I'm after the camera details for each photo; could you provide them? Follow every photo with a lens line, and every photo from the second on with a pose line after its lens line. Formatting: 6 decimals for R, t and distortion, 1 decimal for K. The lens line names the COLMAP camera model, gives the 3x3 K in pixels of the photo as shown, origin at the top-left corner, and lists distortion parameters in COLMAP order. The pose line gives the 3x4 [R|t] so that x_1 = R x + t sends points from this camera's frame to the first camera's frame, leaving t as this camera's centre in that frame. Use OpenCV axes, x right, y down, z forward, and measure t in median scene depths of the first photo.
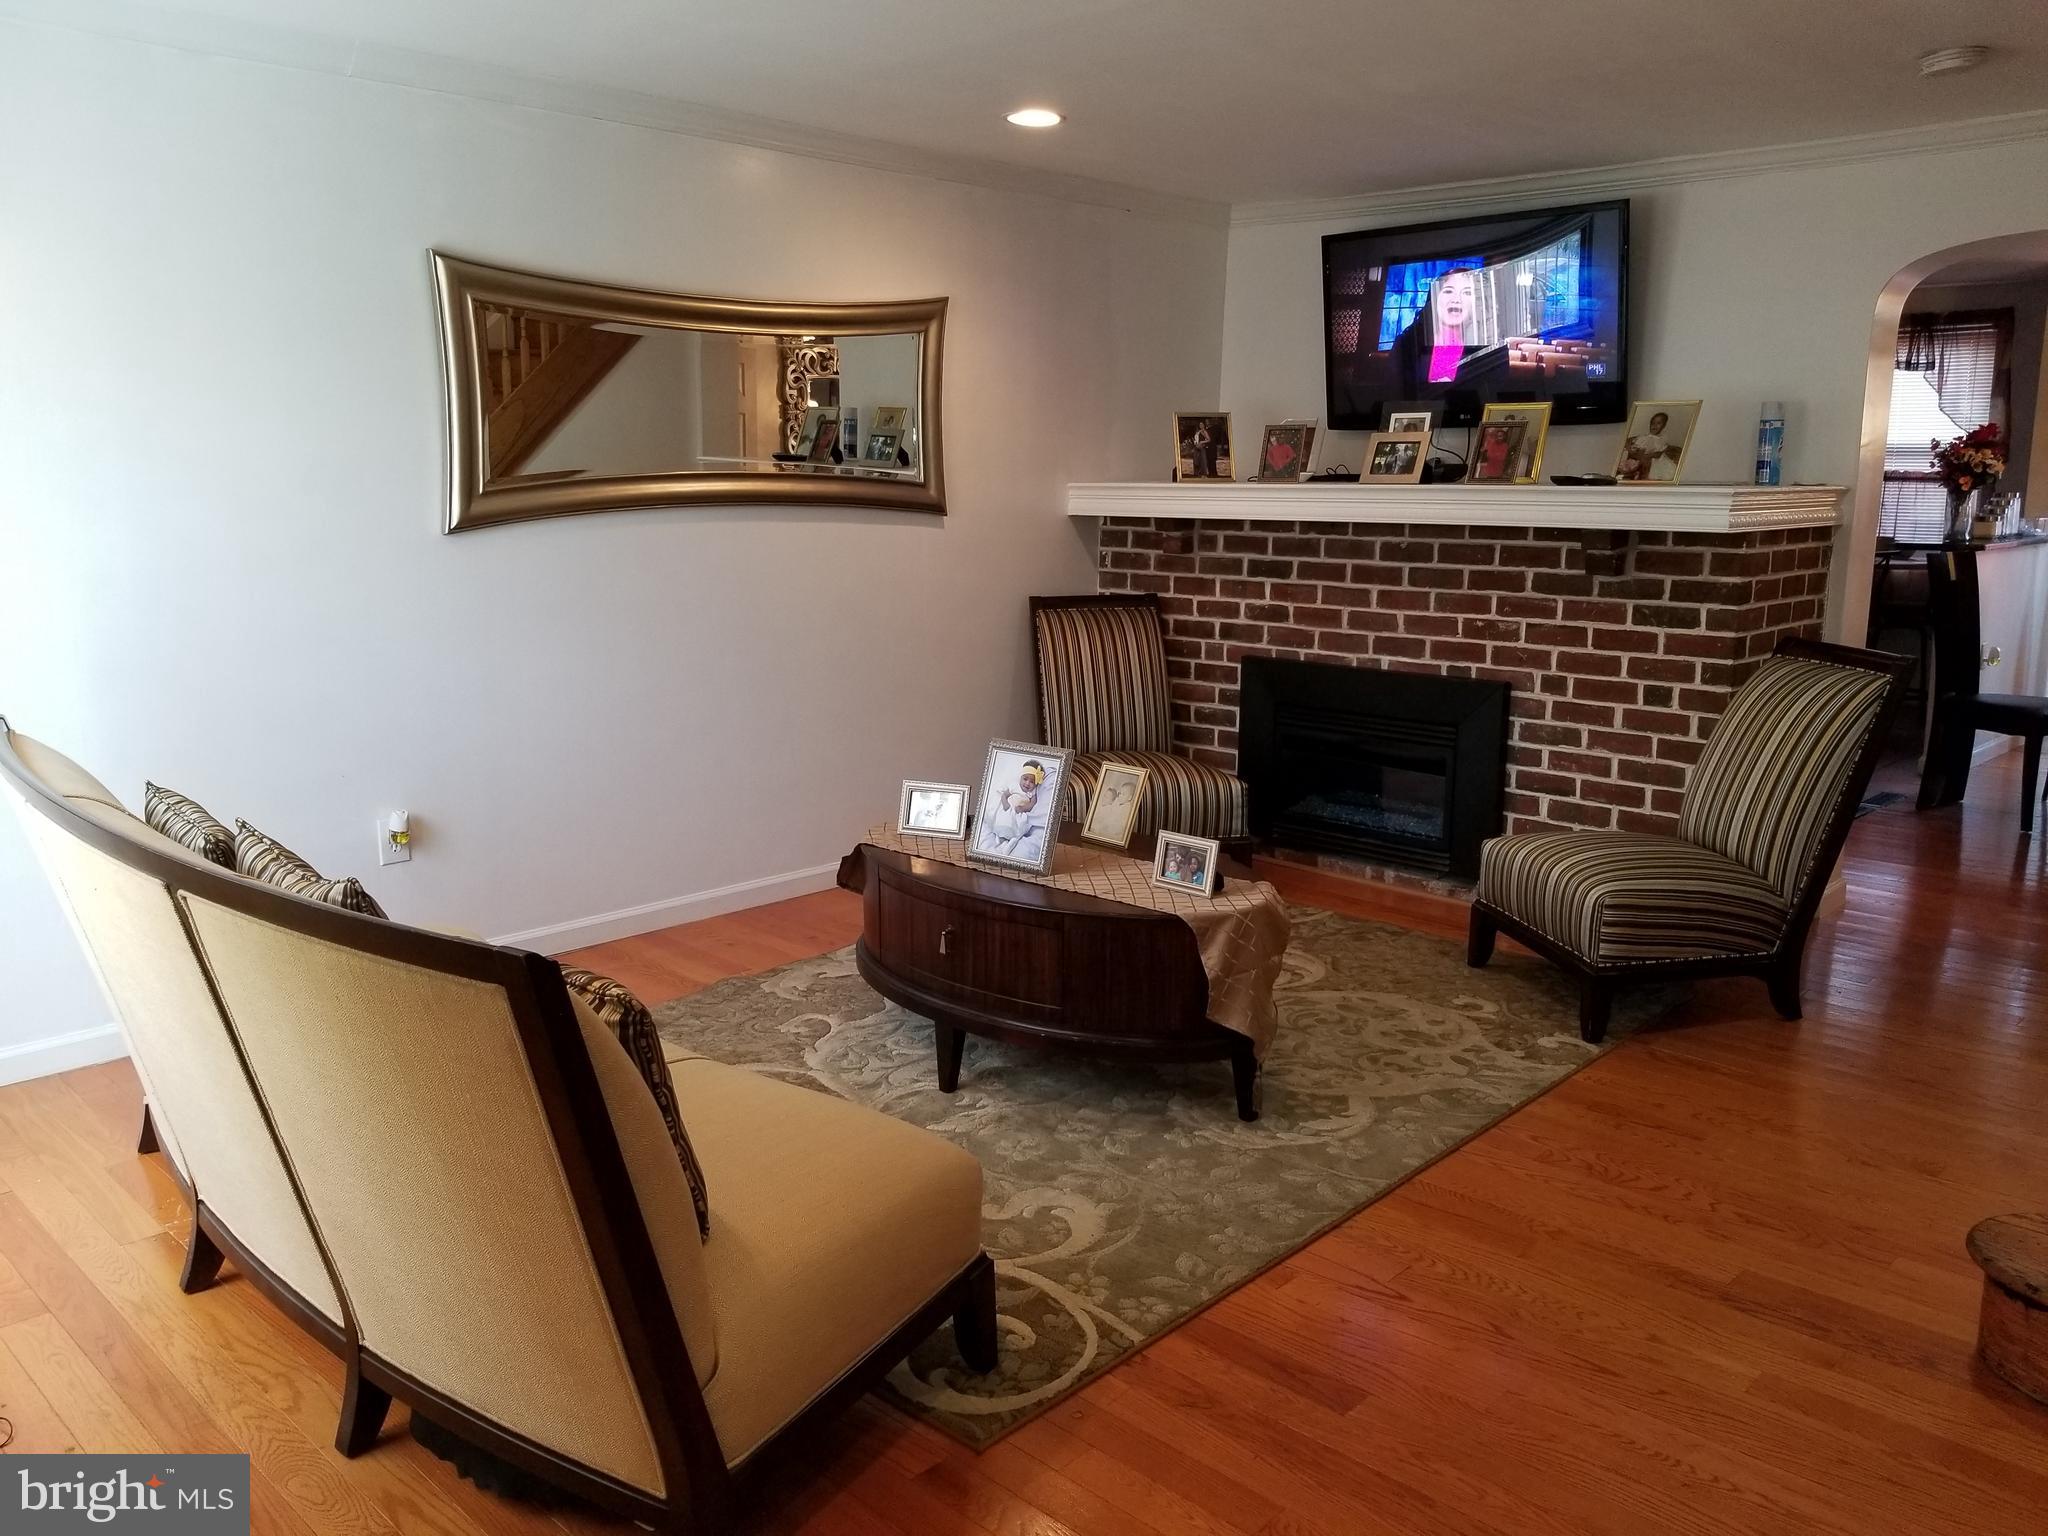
lens RADIAL K [[1609.9, 0, 988.8], [0, 1609.9, 757.0], [0, 0, 1]] dist [0.078446, -0.136516]
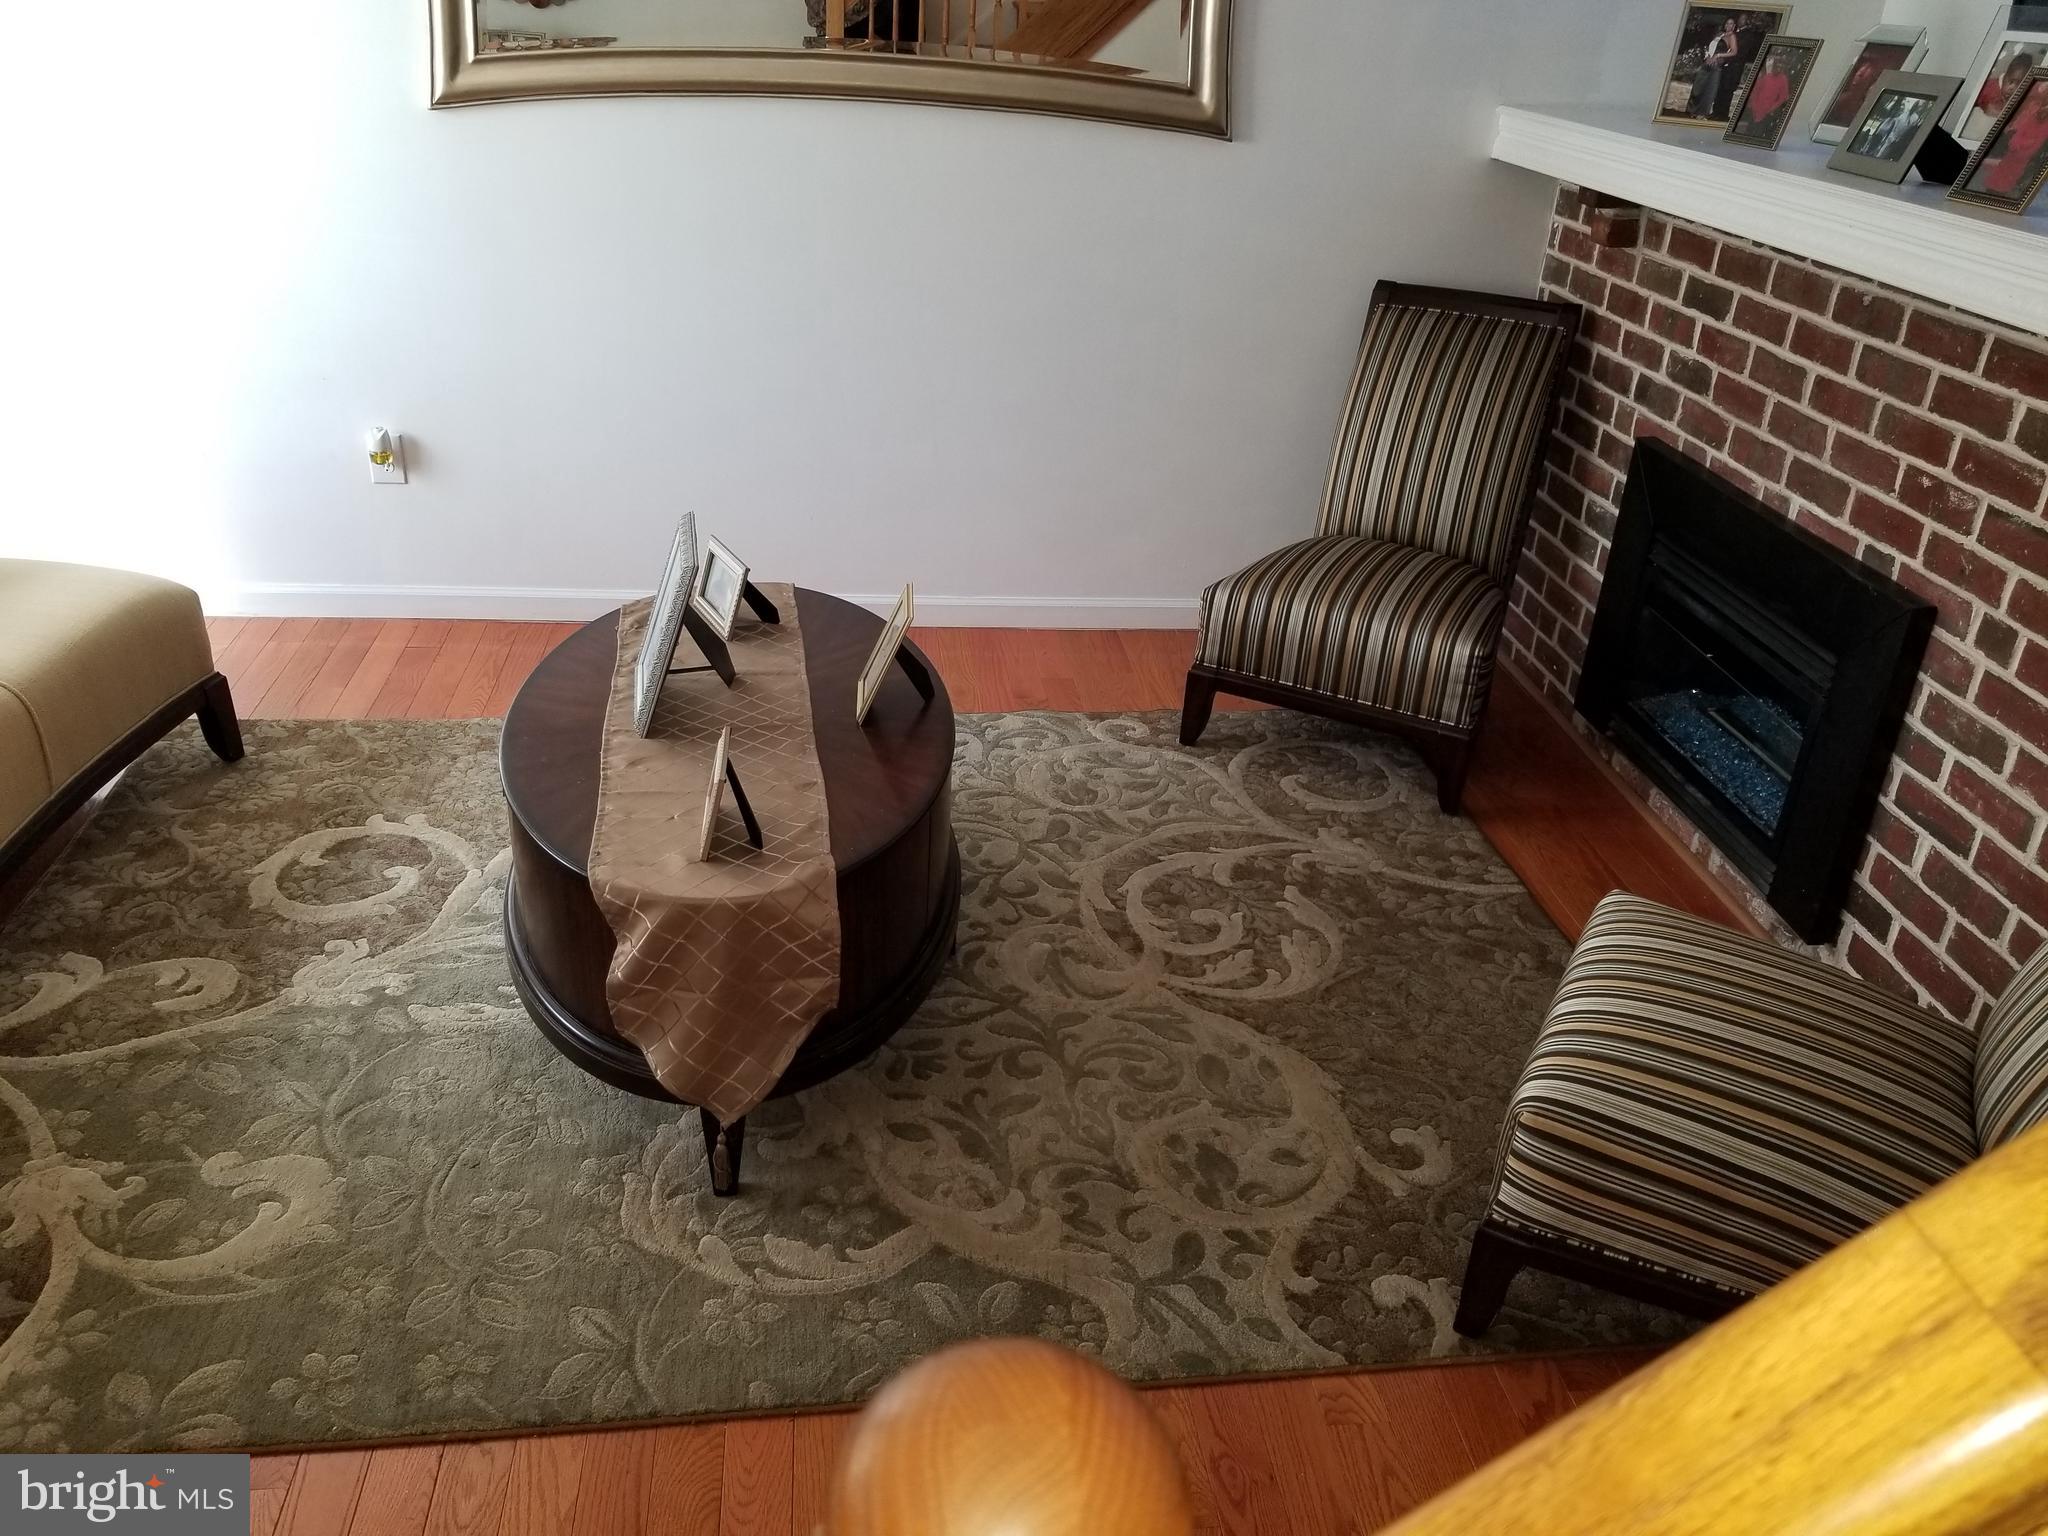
lens RADIAL K [[1609.9, 0, 1013.5], [0, 1609.9, 730.1], [0, 0, 1]] dist [0.078446, -0.136516]
pose [[0.776556, 0.307705, -0.549799, 0.394119], [-0.163943, 0.941255, 0.295230, -0.115361], [0.608345, -0.139127, 0.781384, 0.419193]]
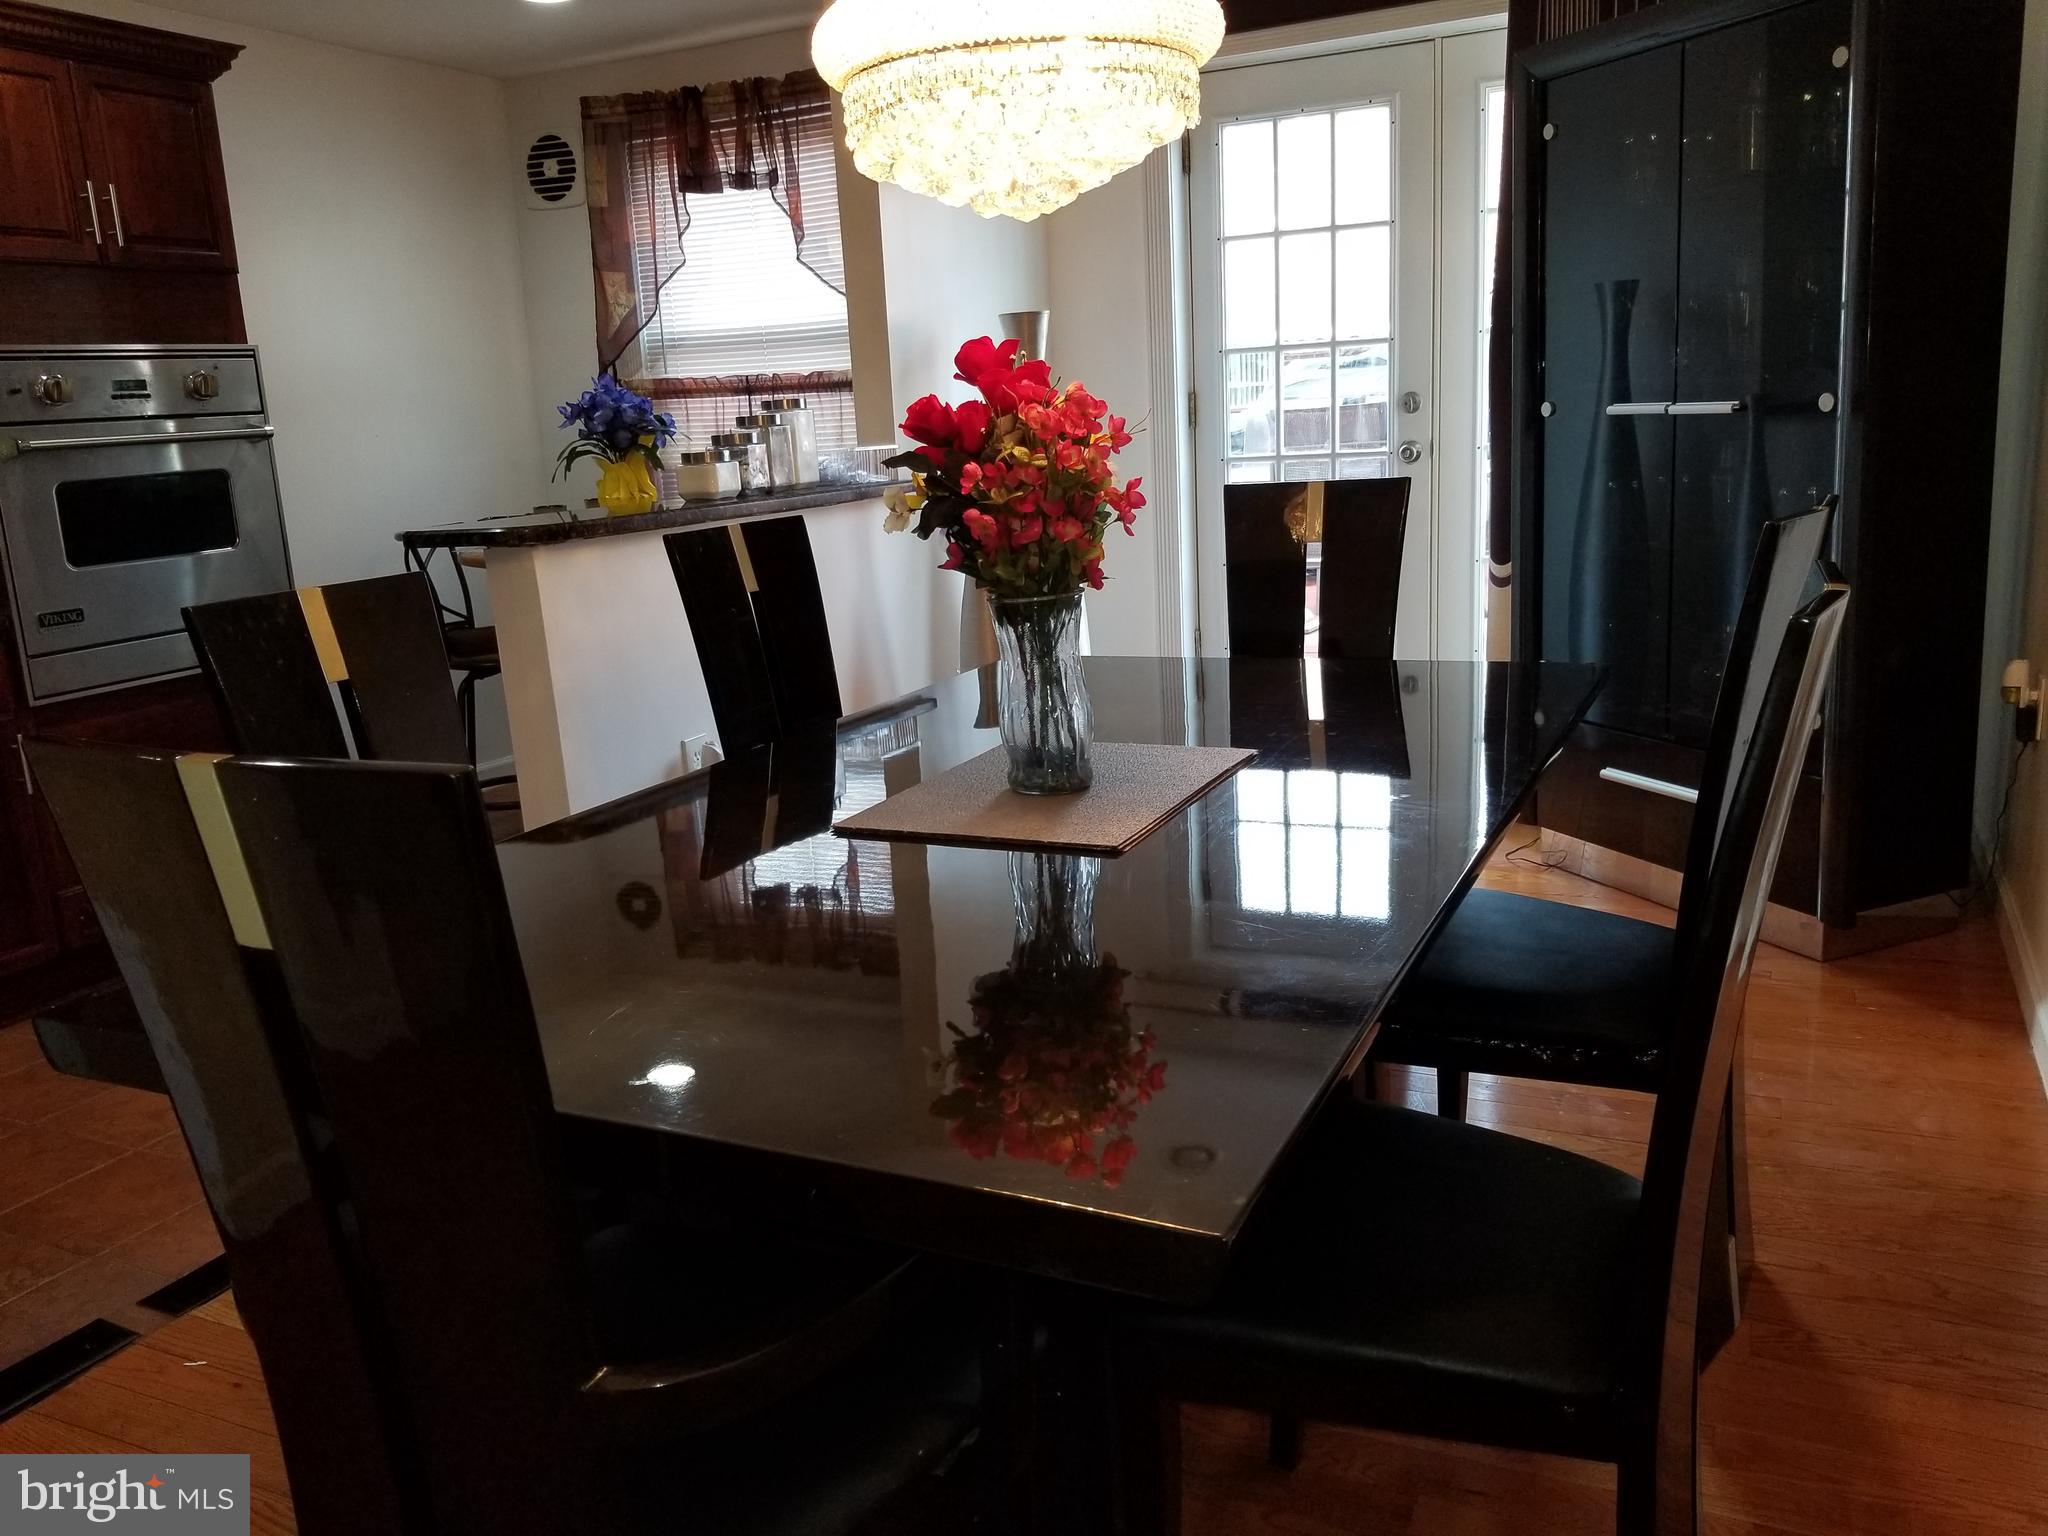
lens RADIAL K [[1609.9, 0, 1013.0], [0, 1609.9, 759.3], [0, 0, 1]] dist [0.078446, -0.136516]
pose [[0.945006, -0.120577, 0.304015, 0.977202], [0.113192, 0.992691, 0.041869, -0.123255], [-0.306841, -0.005154, 0.951747, 0.943493]]
